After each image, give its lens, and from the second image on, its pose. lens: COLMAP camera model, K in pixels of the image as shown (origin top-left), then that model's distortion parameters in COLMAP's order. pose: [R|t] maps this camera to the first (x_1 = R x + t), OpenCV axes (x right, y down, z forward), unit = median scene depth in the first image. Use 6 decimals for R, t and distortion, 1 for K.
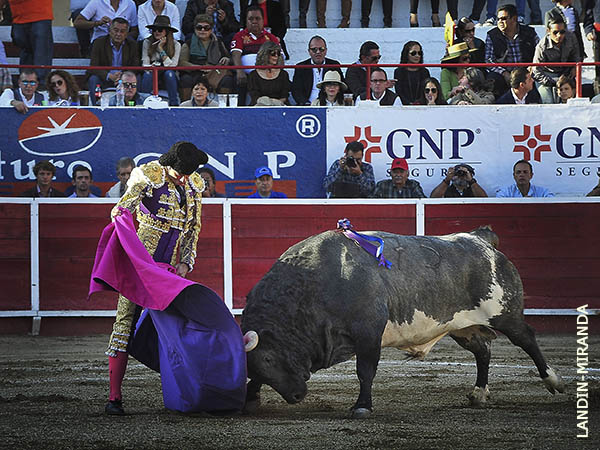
lens RADIAL K [[3467.5, 0, 300.0], [0, 3467.5, 225.0], [0, 0, 1]] dist [1.005319, 2.635703]
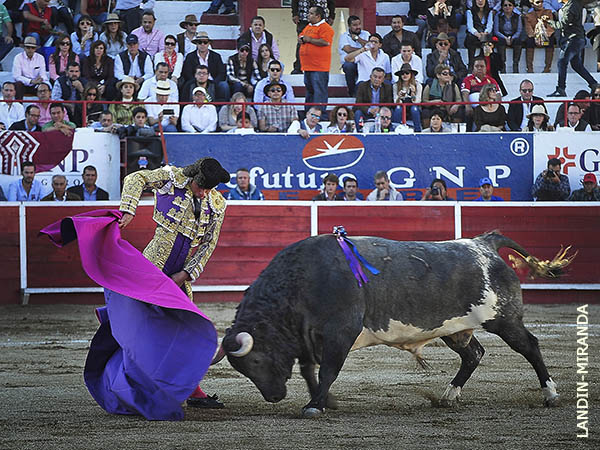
lens RADIAL K [[2354.9, 0, 300.0], [0, 2354.9, 225.0], [0, 0, 1]] dist [-0.018597, -4.134257]
pose [[0.992238, 0.000015, -0.124355, 0.031068], [0.000436, 0.999993, 0.003599, -0.001956], [0.124354, -0.003626, 0.992231, 0.098343]]
